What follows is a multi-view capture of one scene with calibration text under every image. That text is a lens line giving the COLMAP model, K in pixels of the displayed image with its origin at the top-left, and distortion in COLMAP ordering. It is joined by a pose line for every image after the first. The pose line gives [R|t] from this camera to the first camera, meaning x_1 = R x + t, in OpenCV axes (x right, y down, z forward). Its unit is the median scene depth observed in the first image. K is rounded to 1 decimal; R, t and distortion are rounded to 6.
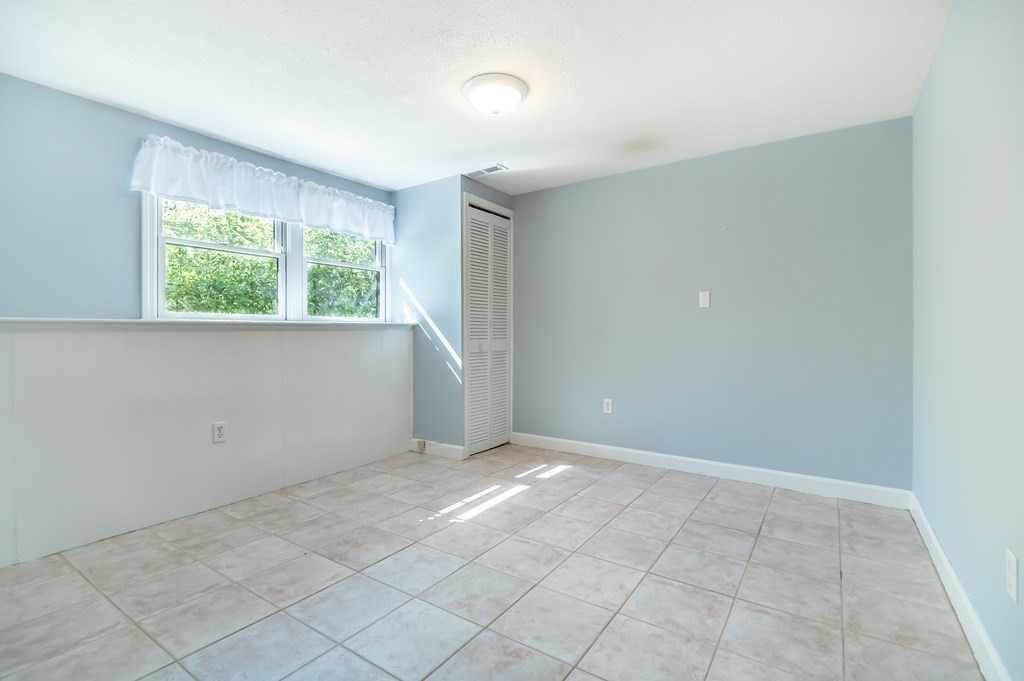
lens RADIAL K [[473.1, 0, 510.9], [0, 473.1, 338.1], [0, 0, 1]] dist [0.012029, -0.009629]
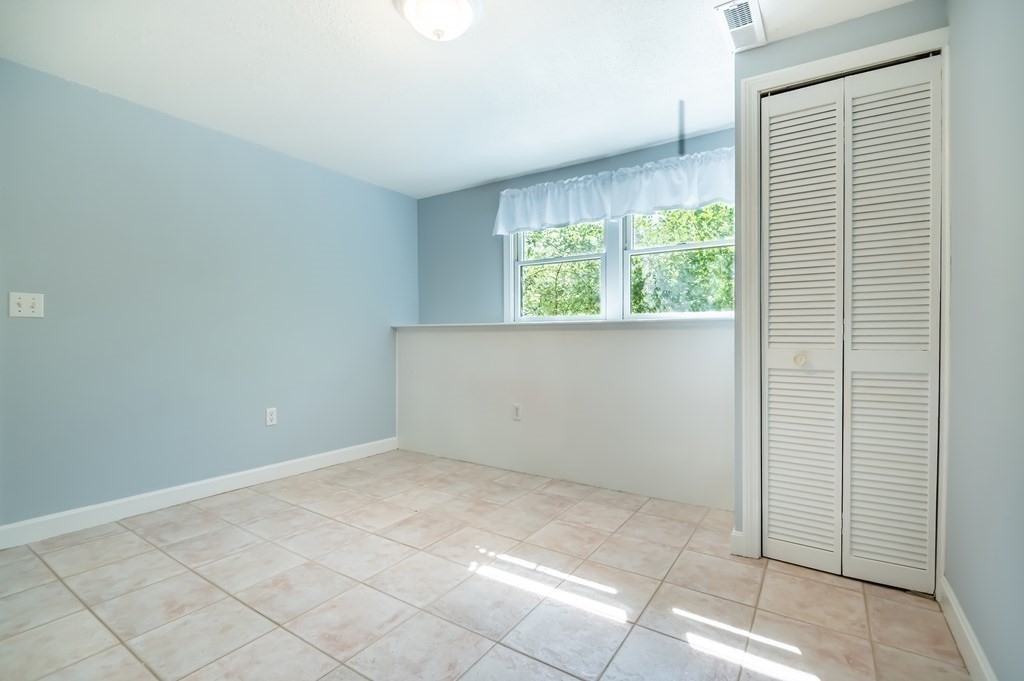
lens RADIAL K [[473.1, 0, 510.9], [0, 473.1, 338.1], [0, 0, 1]] dist [0.012029, -0.009629]
pose [[0.006187, 0.009432, -0.999936, 0.634552], [-0.010186, 0.999904, 0.009369, -0.007353], [0.999929, 0.010128, 0.006282, 0.982892]]
